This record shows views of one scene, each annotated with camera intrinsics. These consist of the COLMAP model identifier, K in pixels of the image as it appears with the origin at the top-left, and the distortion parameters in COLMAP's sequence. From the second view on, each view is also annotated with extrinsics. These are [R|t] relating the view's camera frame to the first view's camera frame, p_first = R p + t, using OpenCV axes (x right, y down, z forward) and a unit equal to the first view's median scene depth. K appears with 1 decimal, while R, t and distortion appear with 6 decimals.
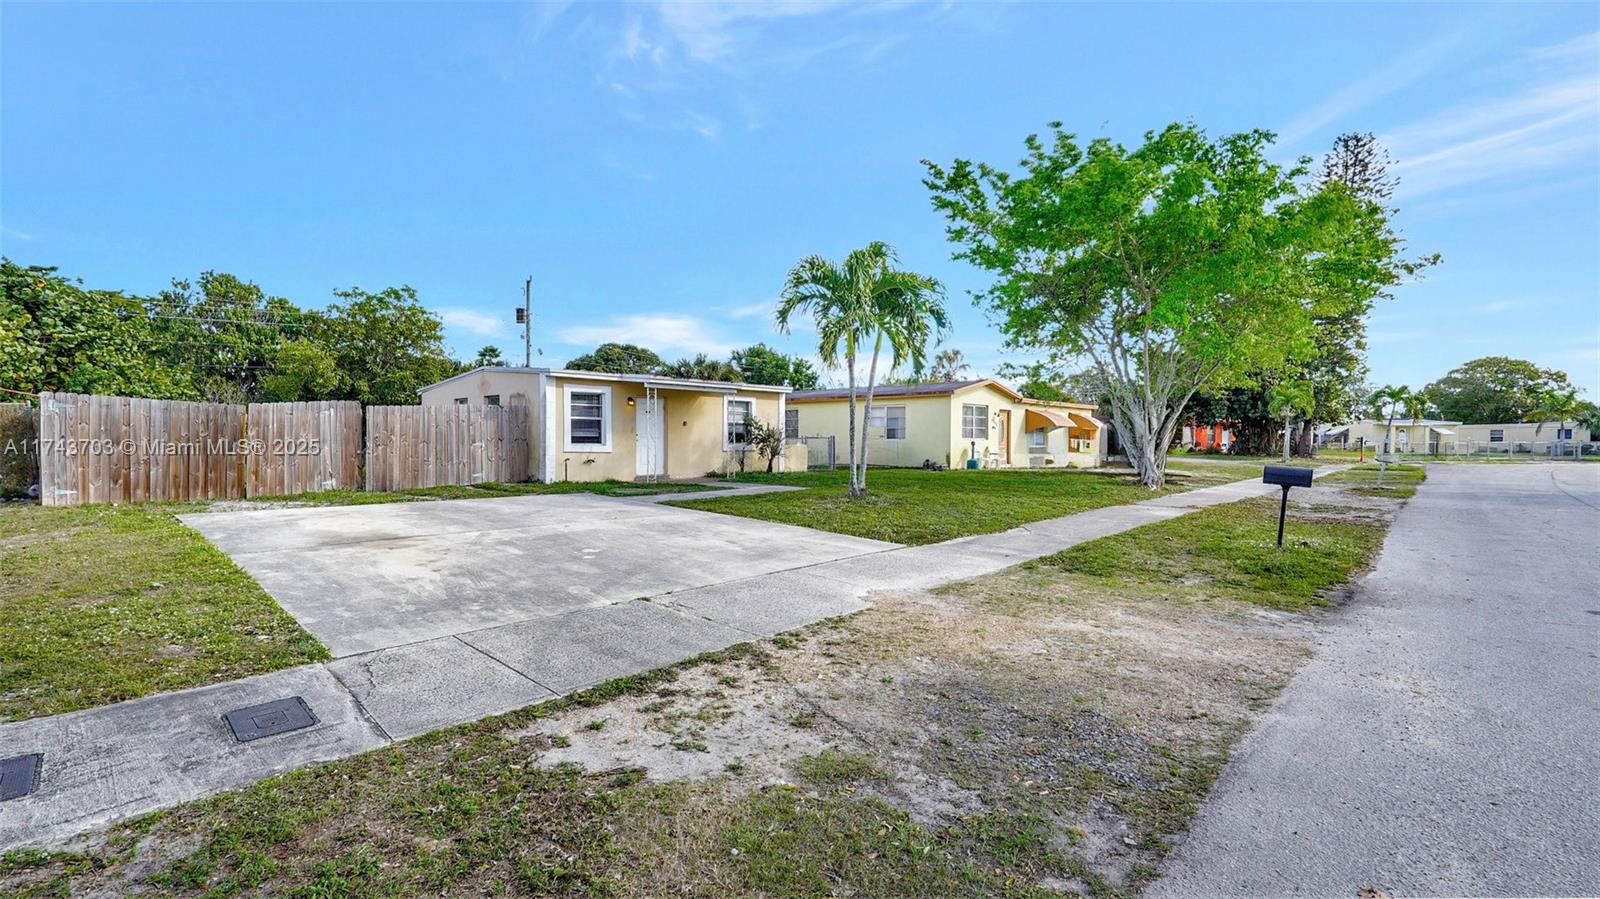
lens RADIAL K [[720.5, 0, 805.2], [0, 720.5, 445.1], [0, 0, 1]] dist [-0.002250, 0.000071]
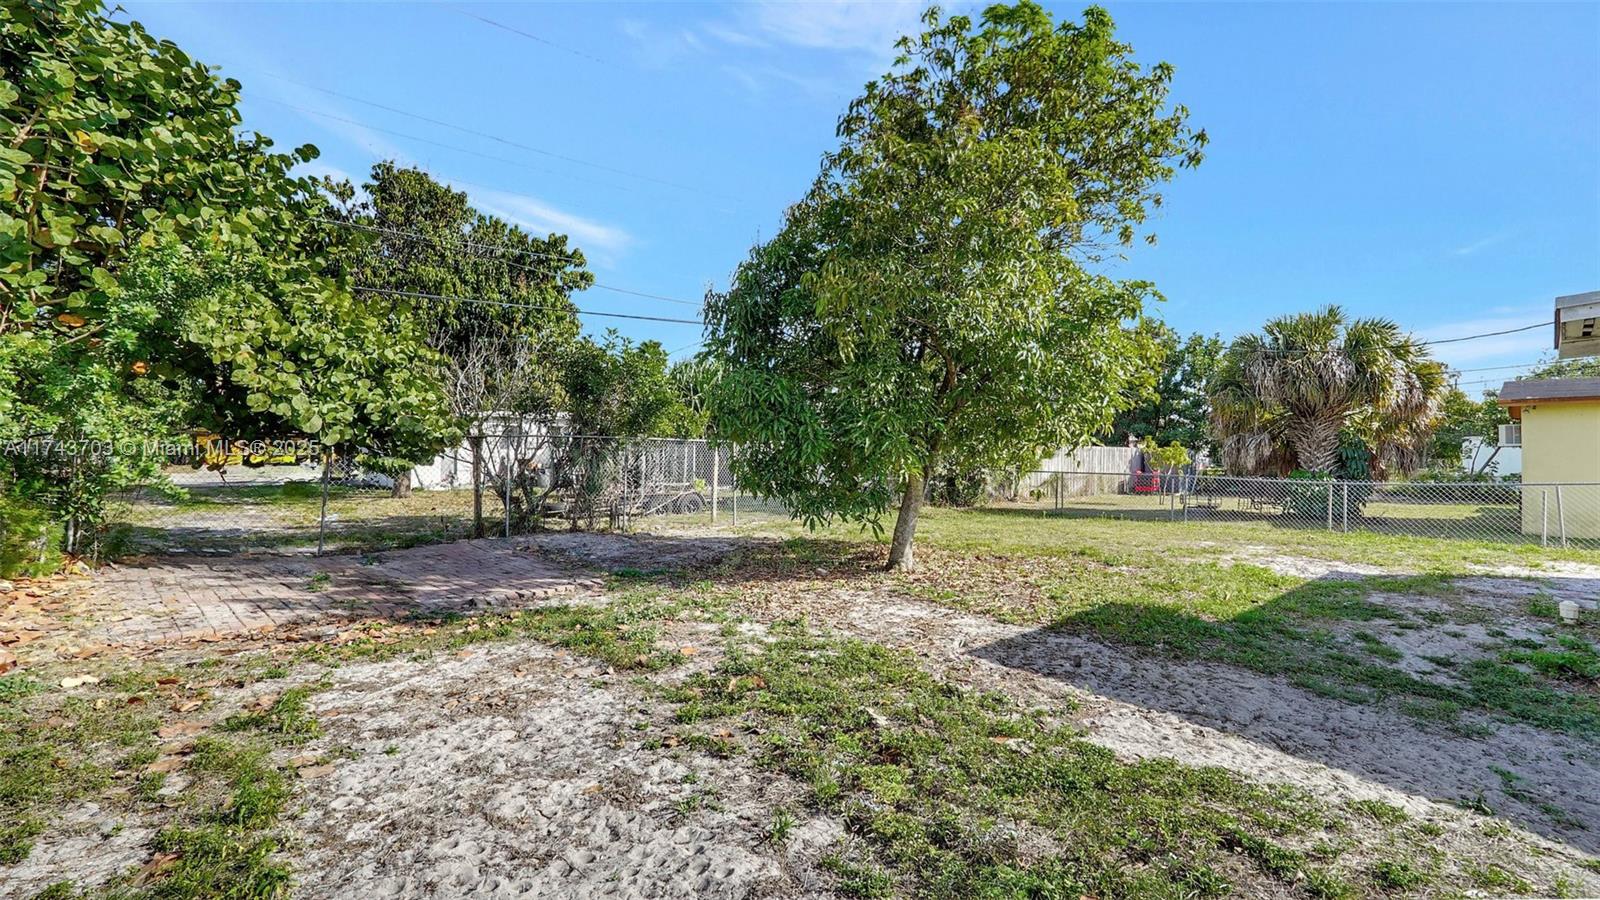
lens RADIAL K [[720.5, 0, 799.4], [0, 720.5, 444.6], [0, 0, 1]] dist [-0.002250, 0.000071]
pose [[0.997662, 0.005800, -0.068099, -0.390339], [-0.007204, 0.999766, -0.020383, -0.012300], [0.067965, 0.020826, 0.997470, 0.390750]]
